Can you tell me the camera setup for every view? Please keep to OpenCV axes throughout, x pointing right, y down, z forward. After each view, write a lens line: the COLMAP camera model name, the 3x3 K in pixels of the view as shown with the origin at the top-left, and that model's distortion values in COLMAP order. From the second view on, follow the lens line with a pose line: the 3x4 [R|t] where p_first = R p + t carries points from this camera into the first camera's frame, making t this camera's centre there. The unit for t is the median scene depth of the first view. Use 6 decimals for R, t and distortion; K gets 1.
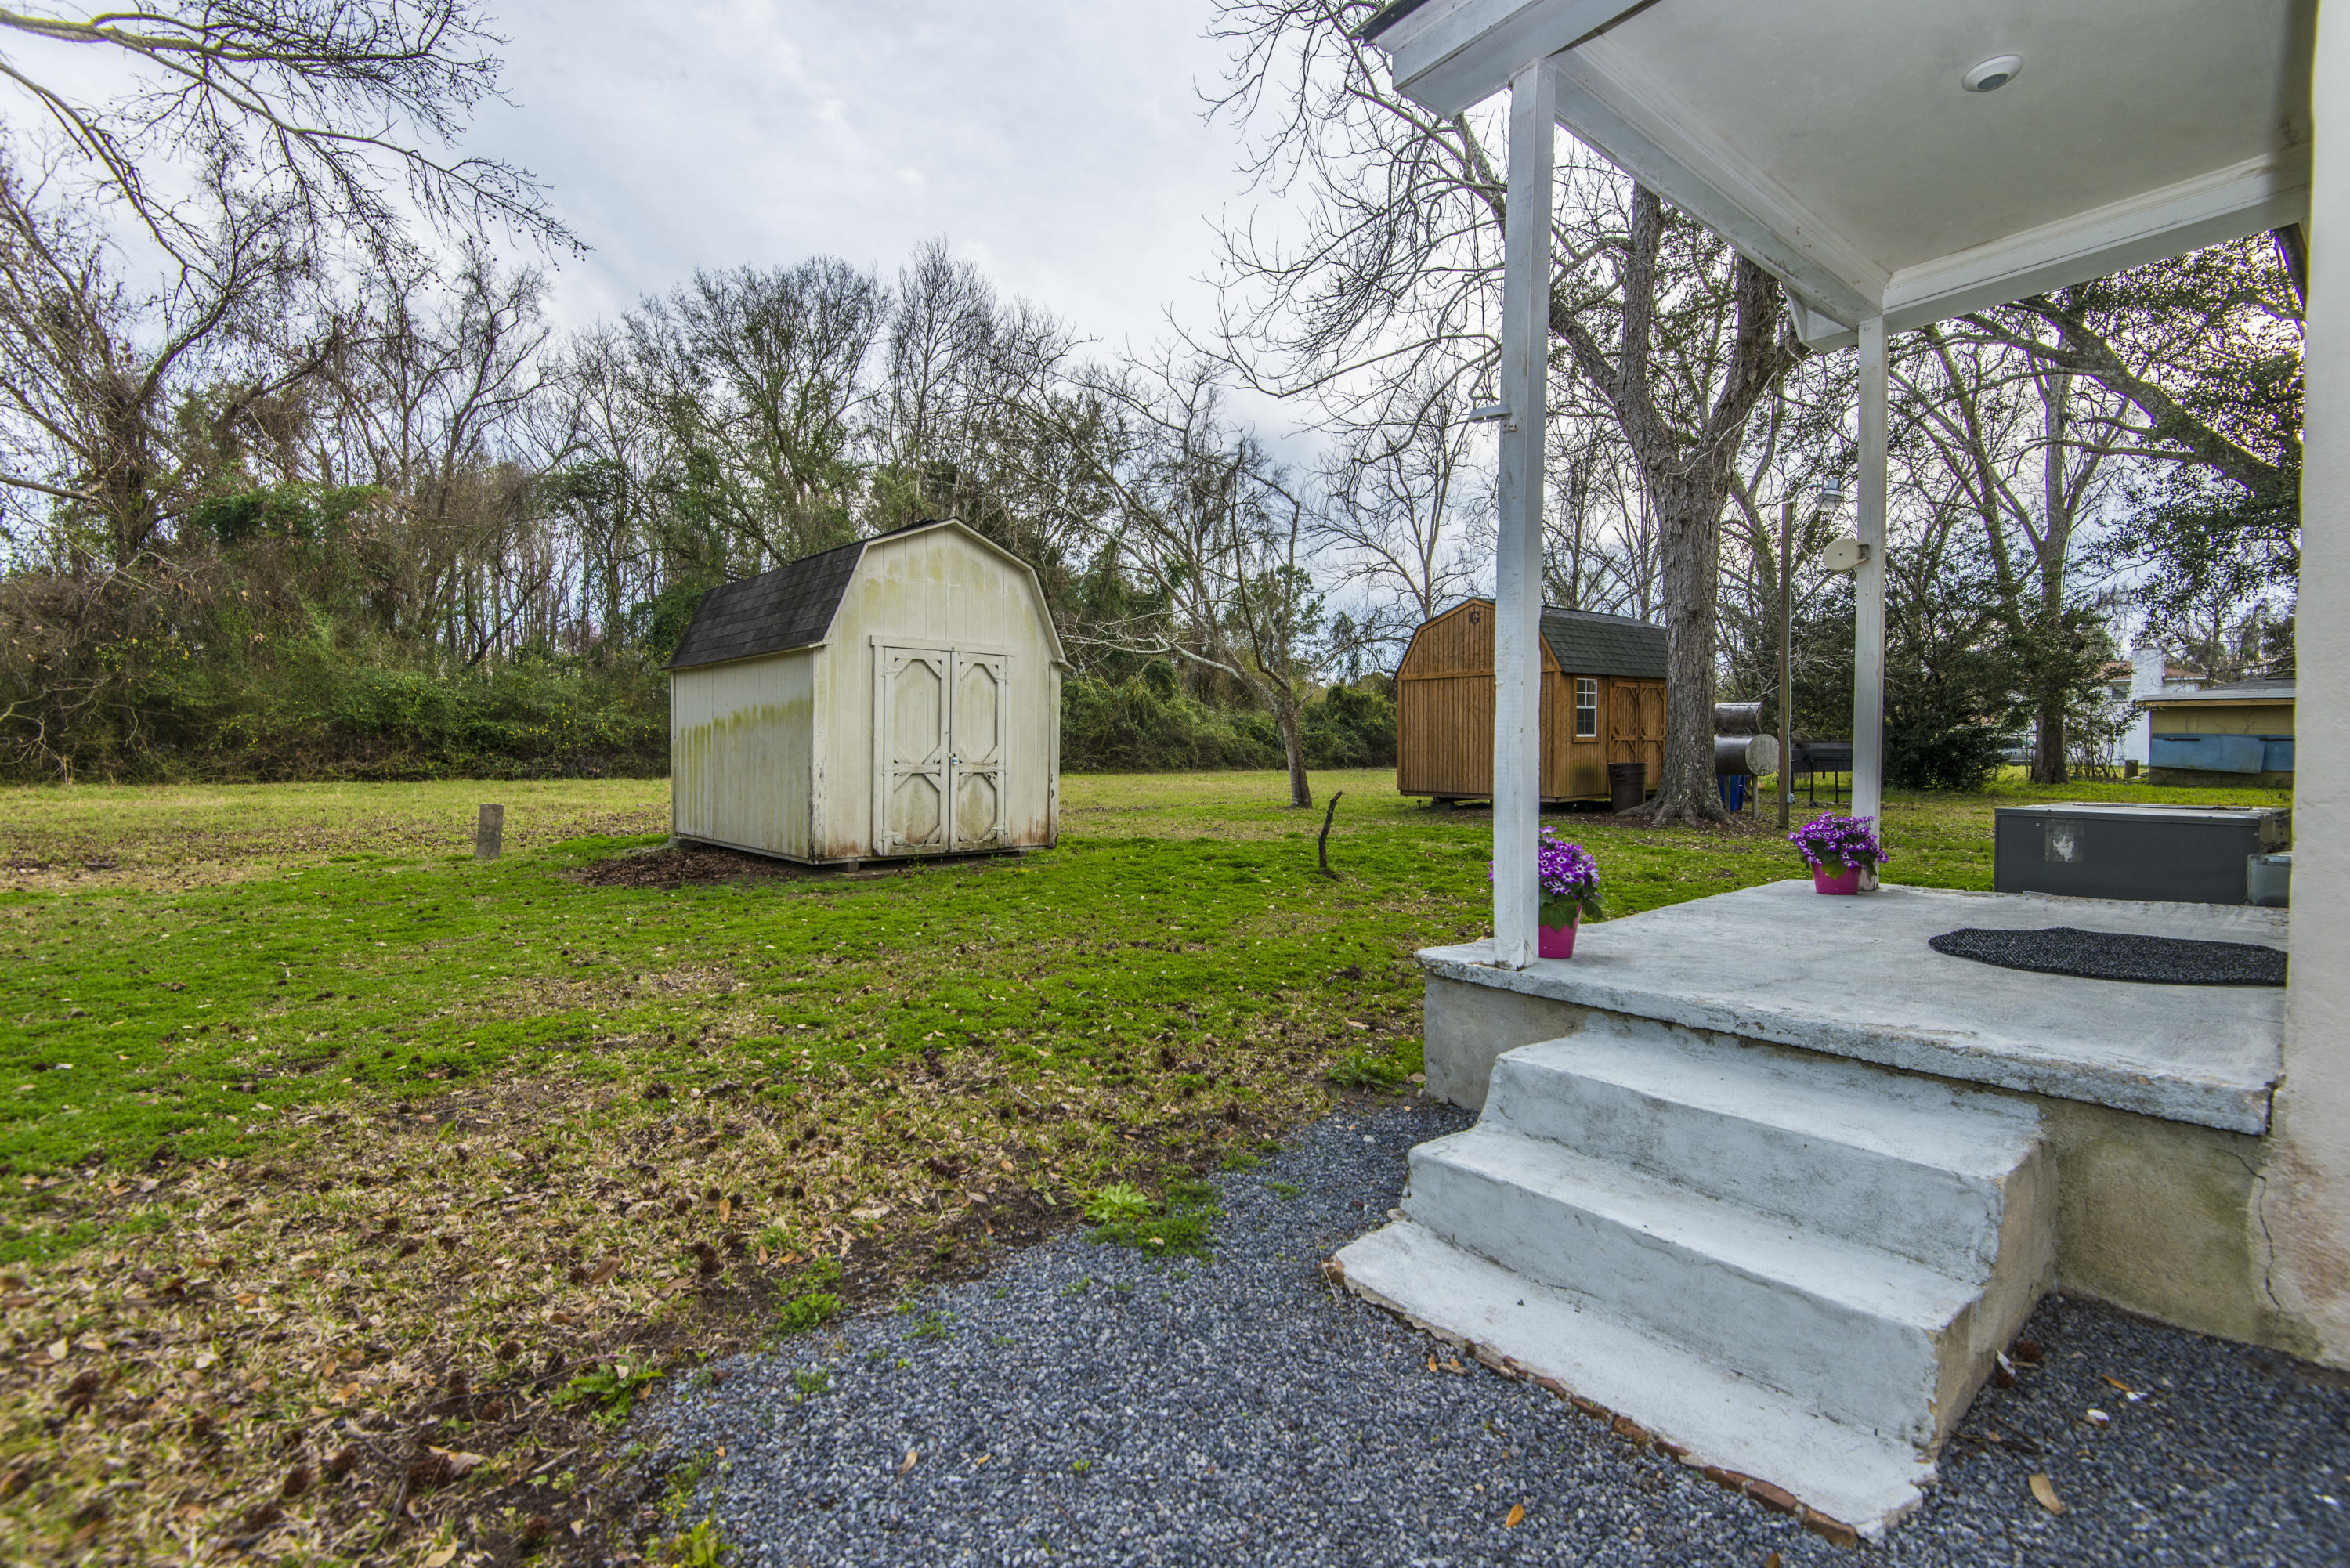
lens RADIAL K [[1061.0, 0, 1179.2], [0, 1061.0, 773.8], [0, 0, 1]] dist [0.028560, -0.014365]
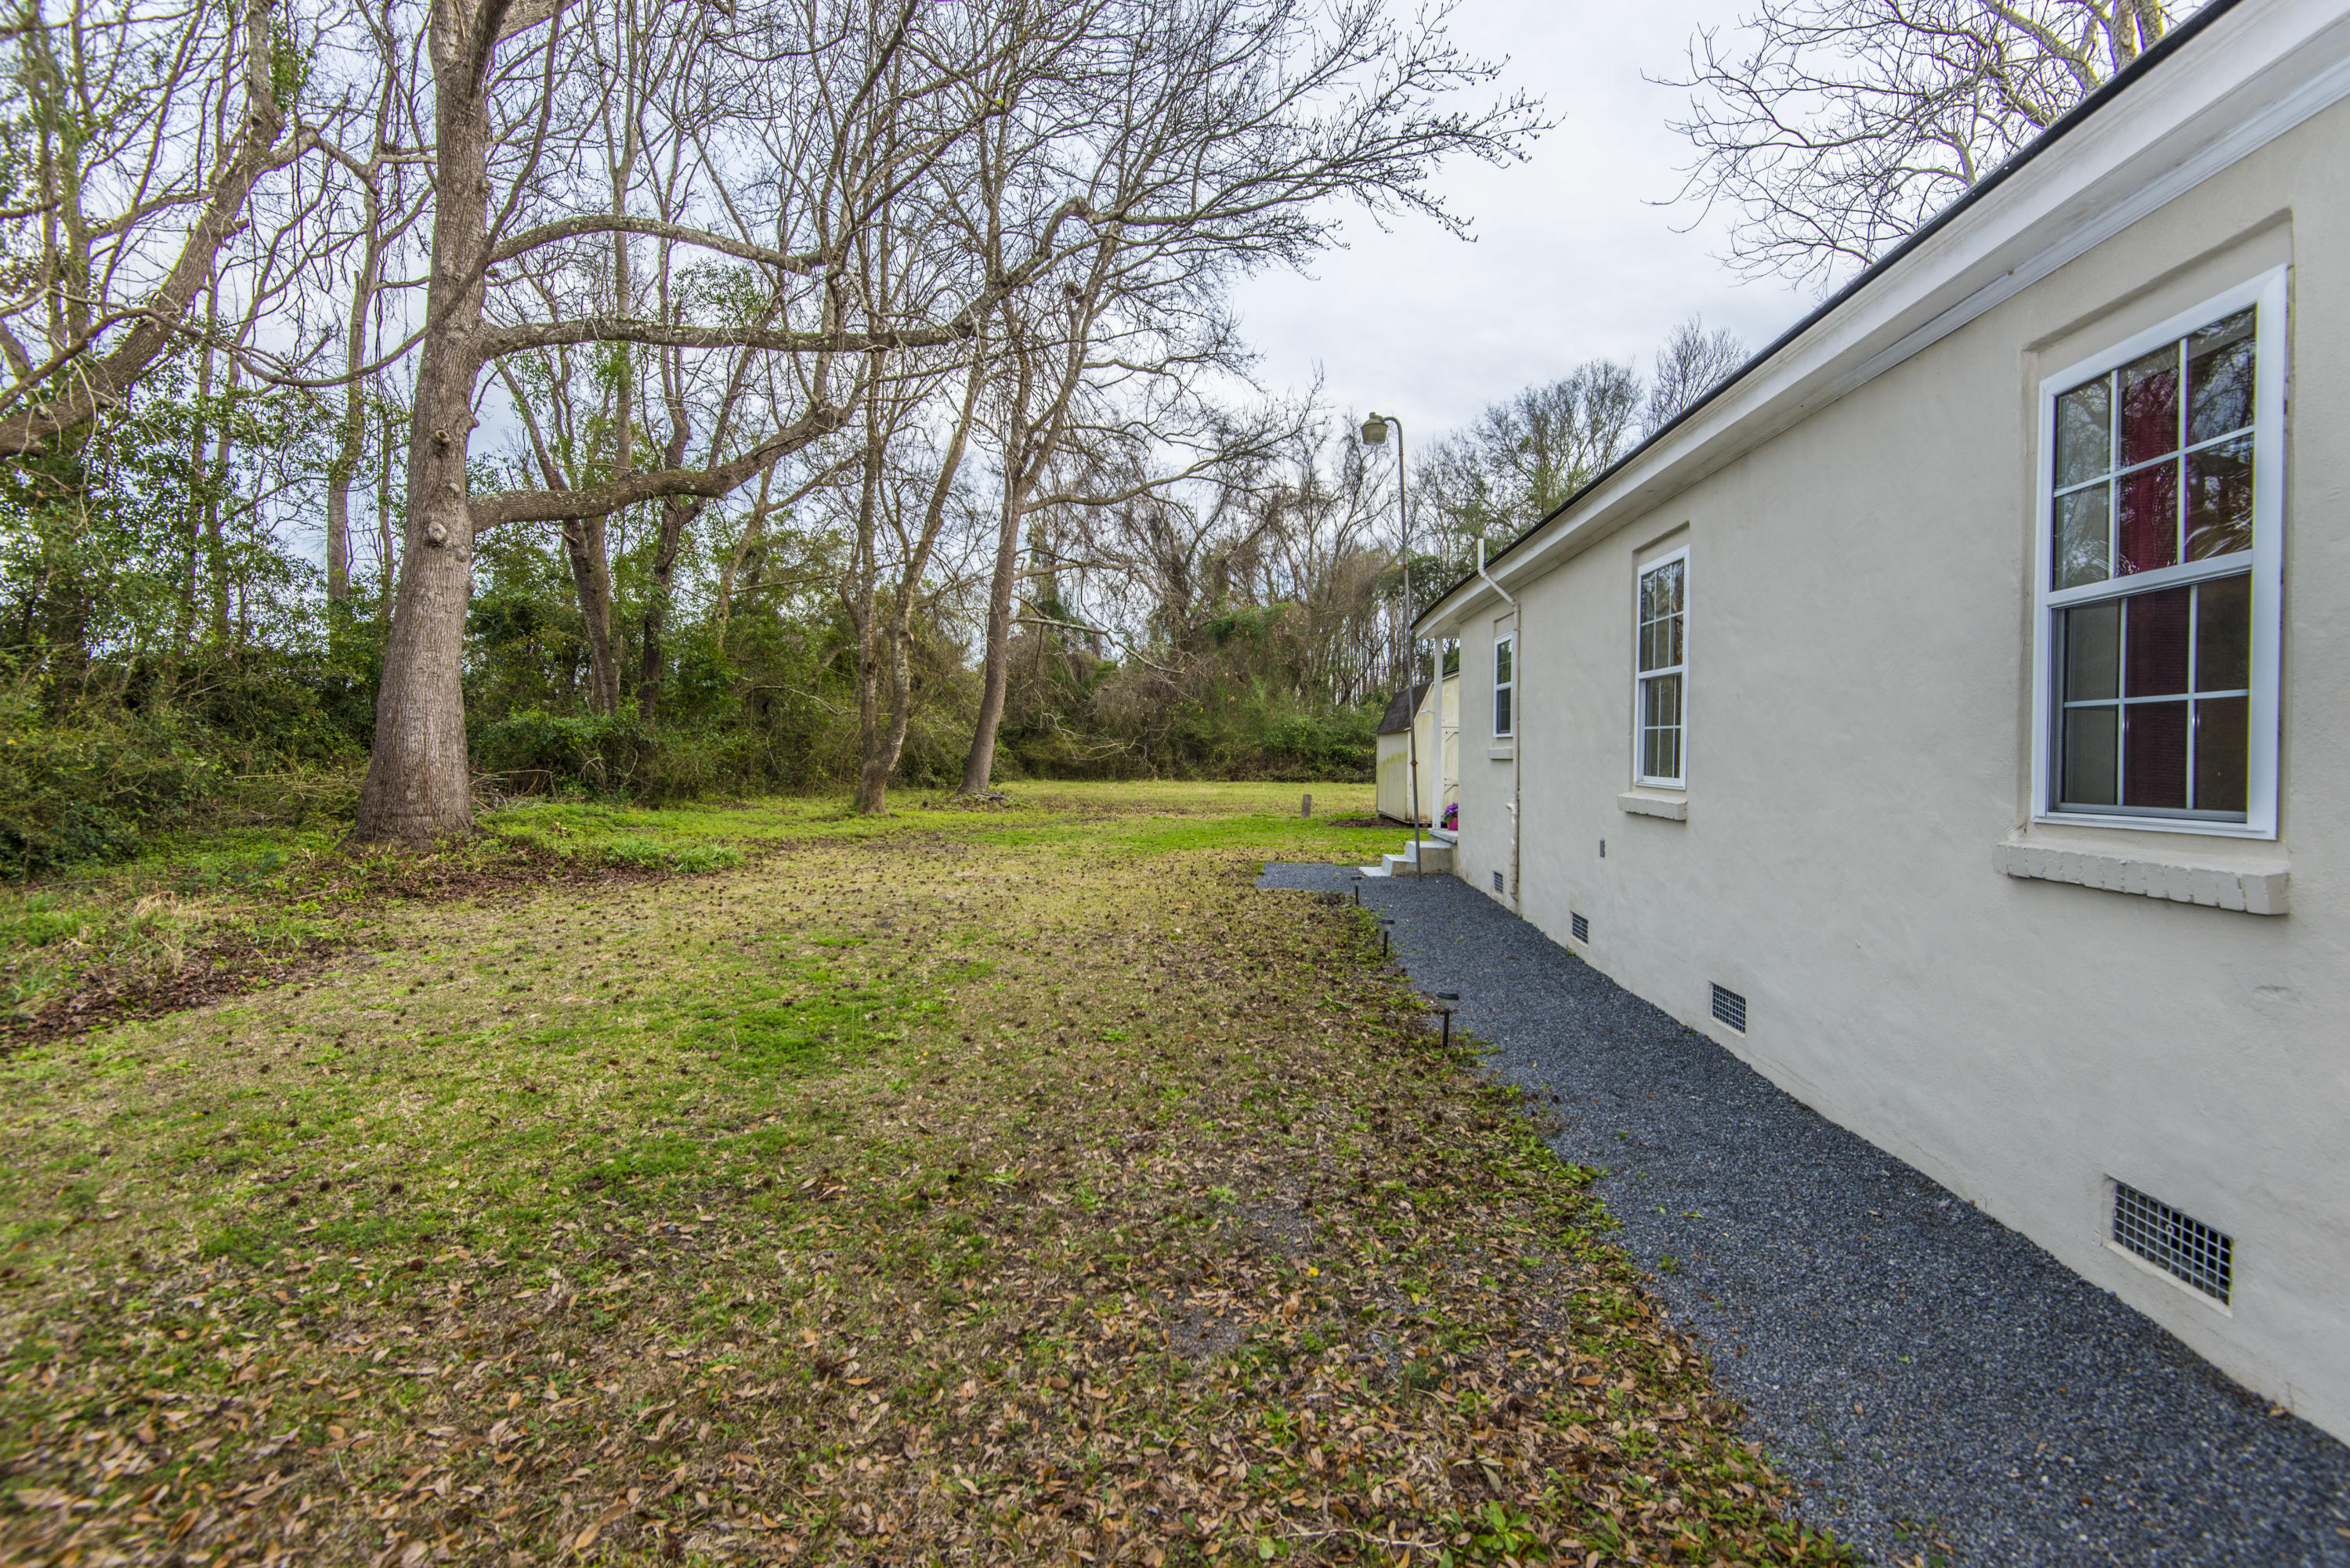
lens RADIAL K [[1061.0, 0, 1180.0], [0, 1061.0, 769.7], [0, 0, 1]] dist [0.028560, -0.014365]
pose [[0.726058, 0.014948, -0.687471, 0.260366], [-0.023659, 0.999715, -0.003250, -0.003182], [0.687226, 0.018624, 0.726204, -0.298067]]
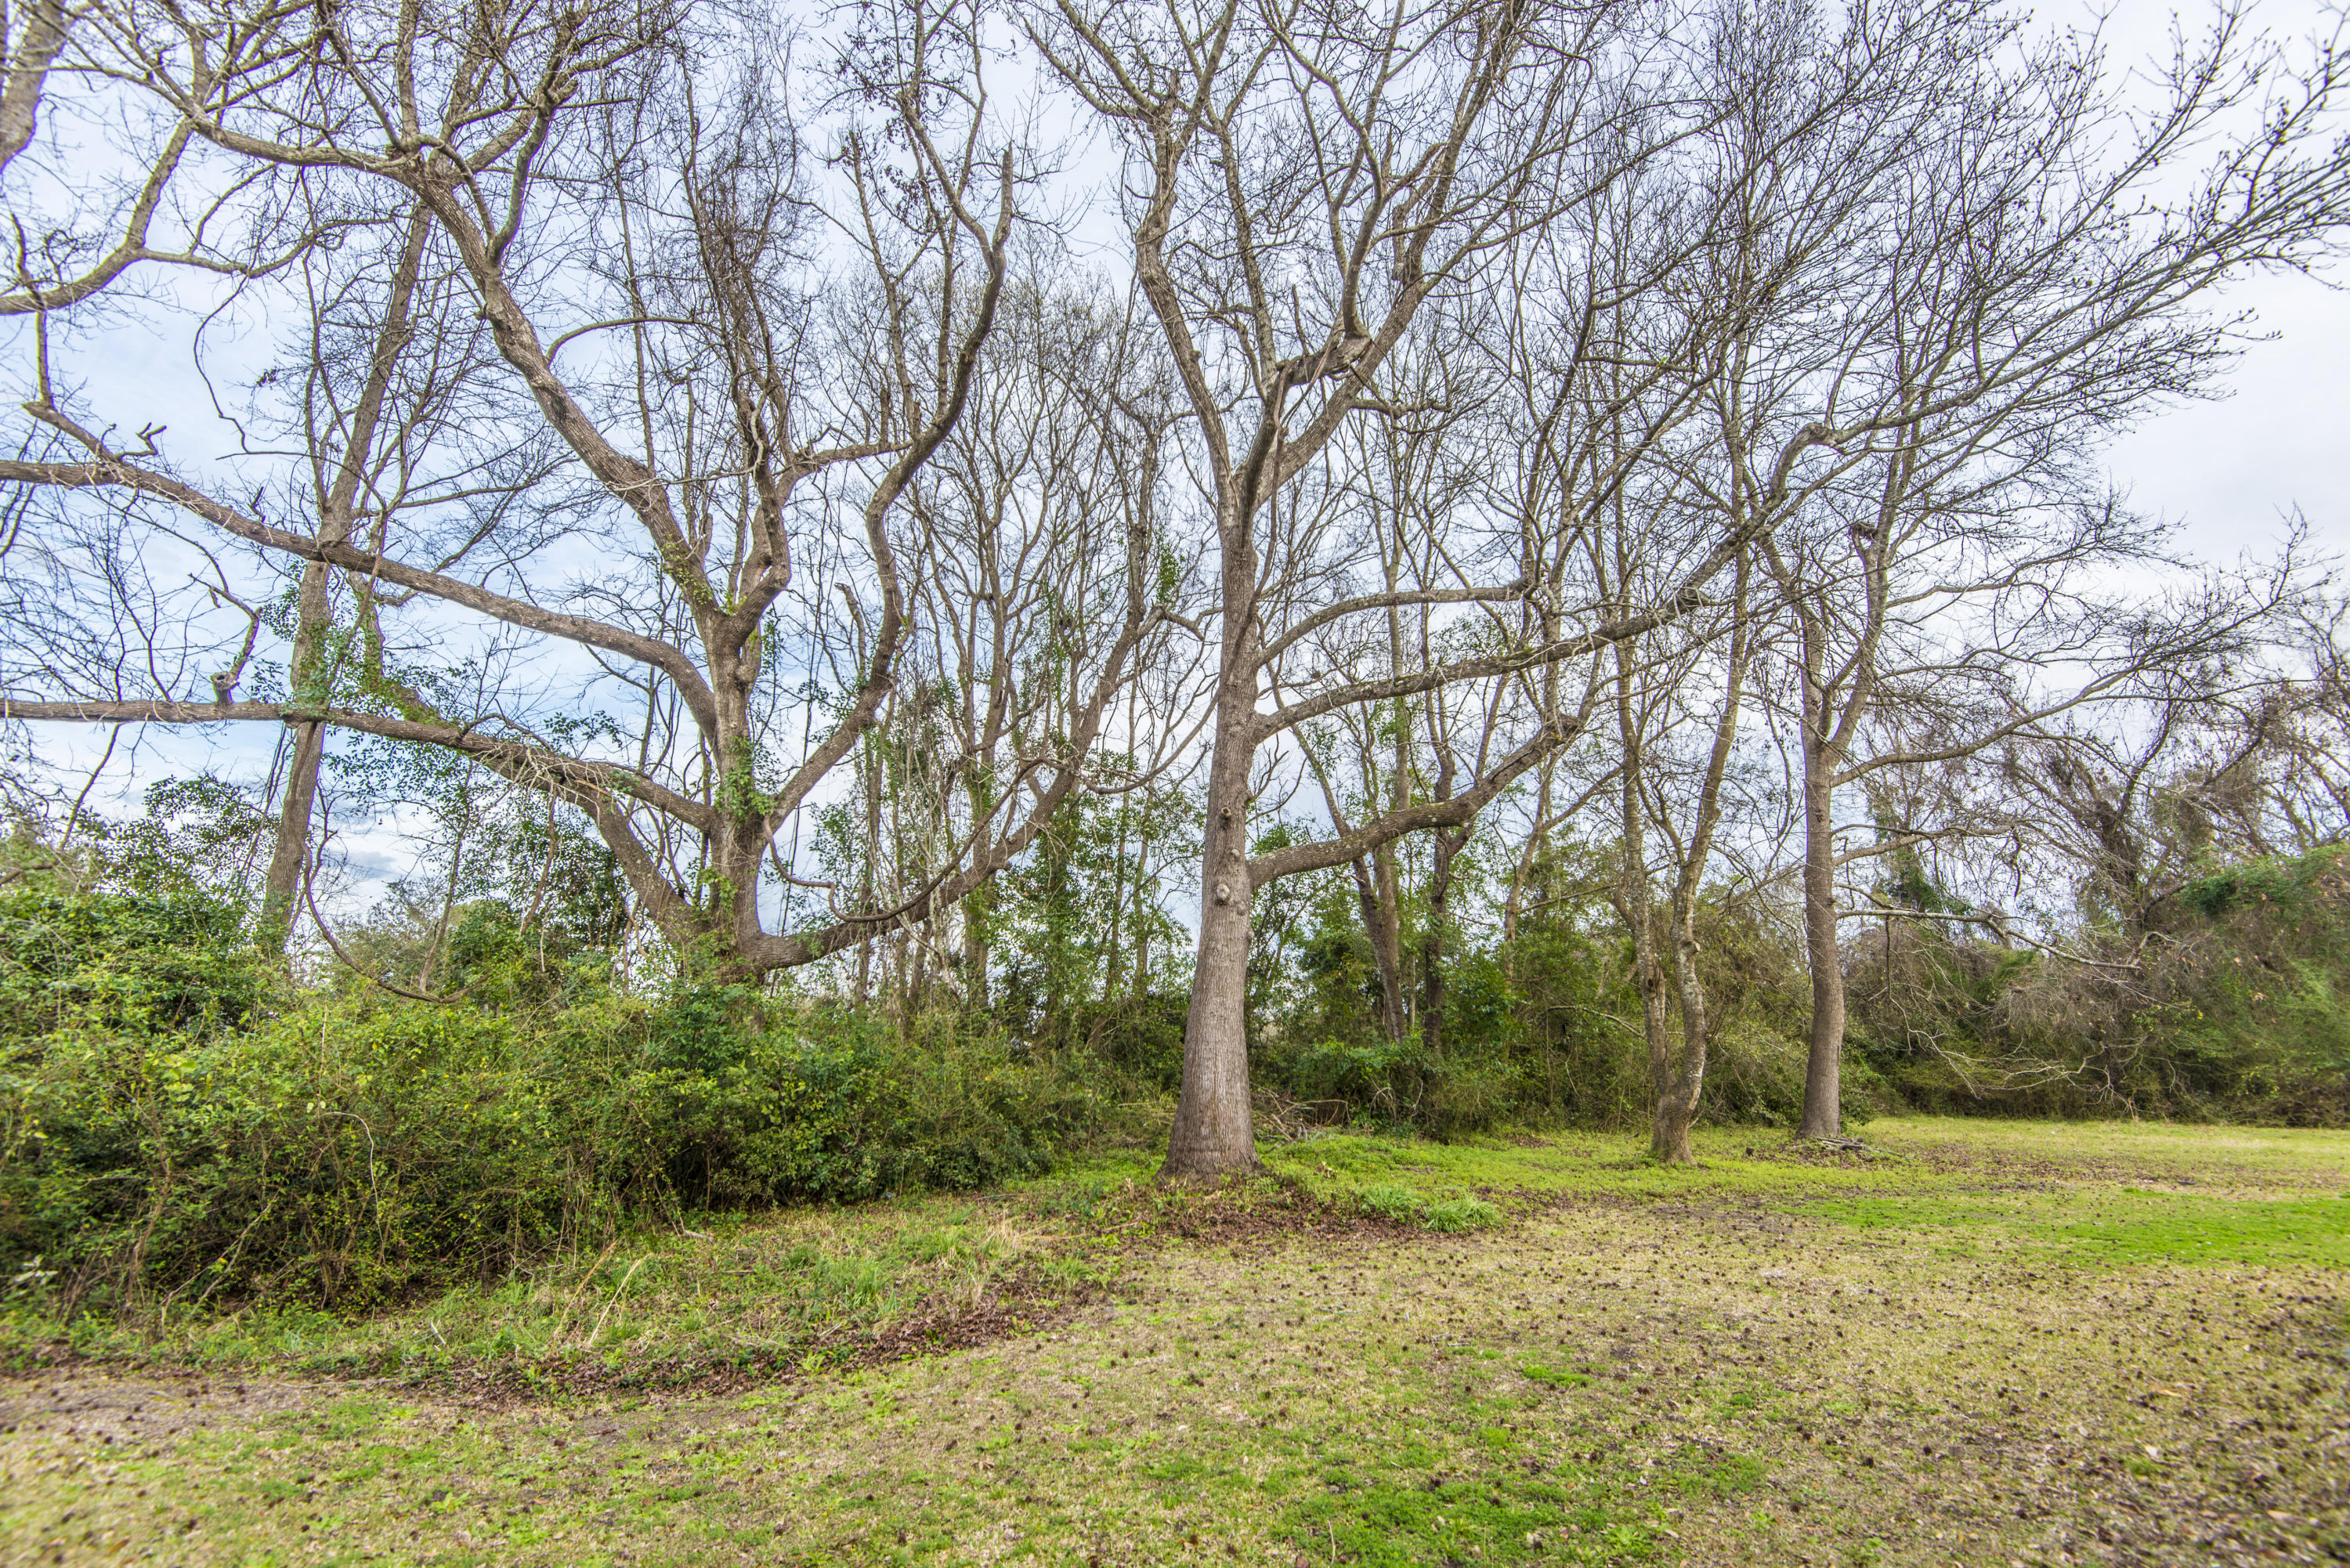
lens RADIAL K [[1061.0, 0, 1171.4], [0, 1061.0, 770.5], [0, 0, 1]] dist [0.028560, -0.014365]
pose [[0.072890, -0.265445, -0.961367, 0.239078], [-0.030461, 0.962889, -0.268175, -0.013044], [0.996875, 0.048832, 0.062099, -0.253968]]
